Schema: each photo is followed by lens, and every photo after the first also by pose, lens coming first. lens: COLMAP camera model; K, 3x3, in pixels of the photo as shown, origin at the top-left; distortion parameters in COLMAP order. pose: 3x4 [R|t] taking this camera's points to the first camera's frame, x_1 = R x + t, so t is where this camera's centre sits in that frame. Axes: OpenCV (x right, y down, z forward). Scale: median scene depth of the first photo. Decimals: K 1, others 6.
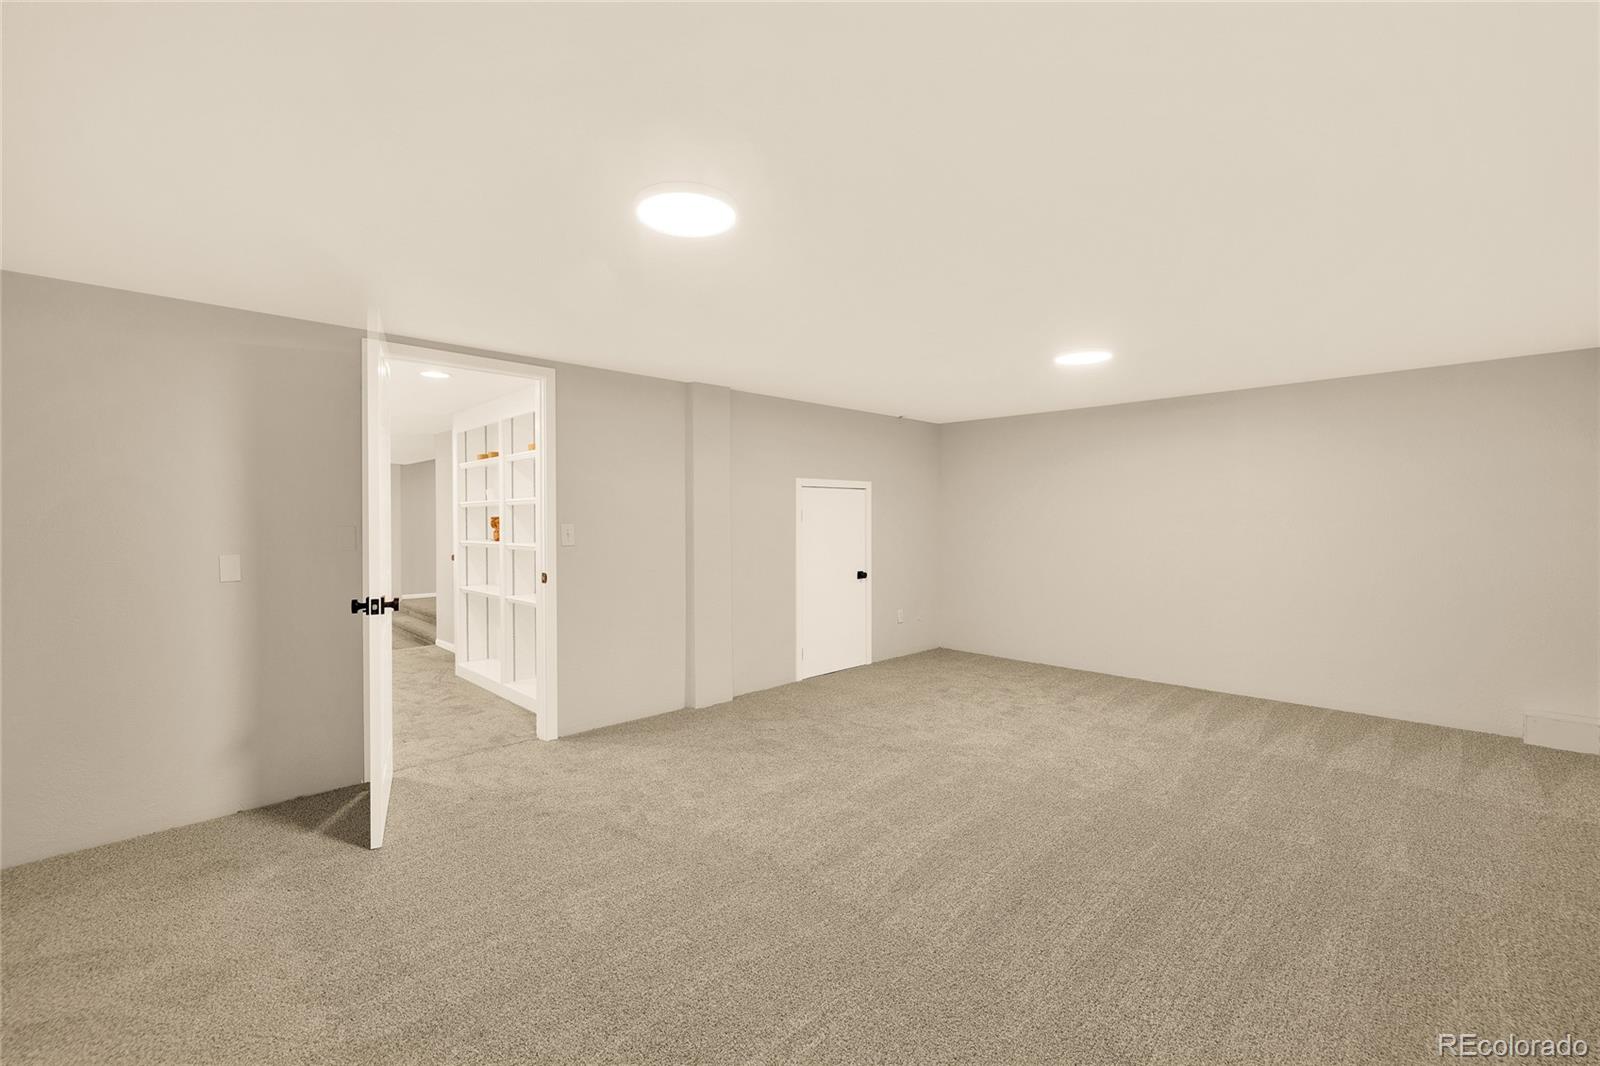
lens RADIAL K [[707.9, 0, 800.0], [0, 707.9, 533.0], [0, 0, 1]] dist [-0.003683, -0.001154]
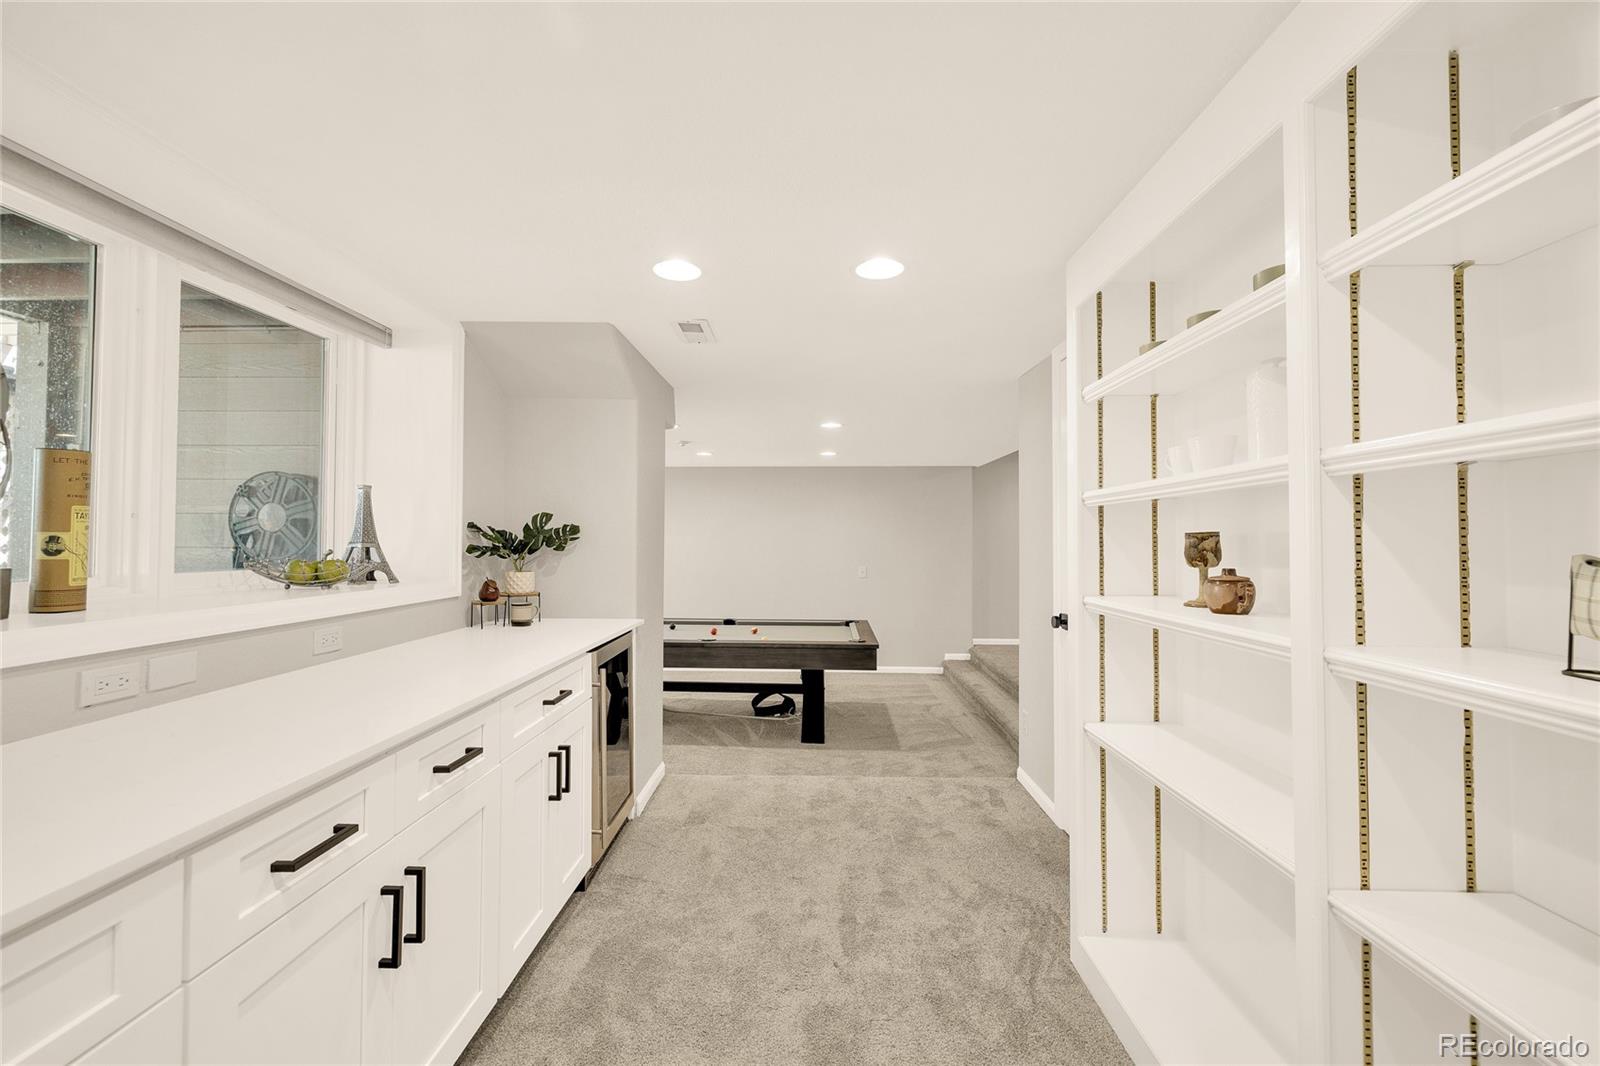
lens RADIAL K [[707.9, 0, 800.0], [0, 707.9, 533.0], [0, 0, 1]] dist [-0.003683, -0.001154]
pose [[0.717072, -0.007585, -0.696957, -0.300863], [-0.011161, 0.999688, -0.022363, -0.011495], [0.696909, 0.023814, 0.716764, 0.578176]]
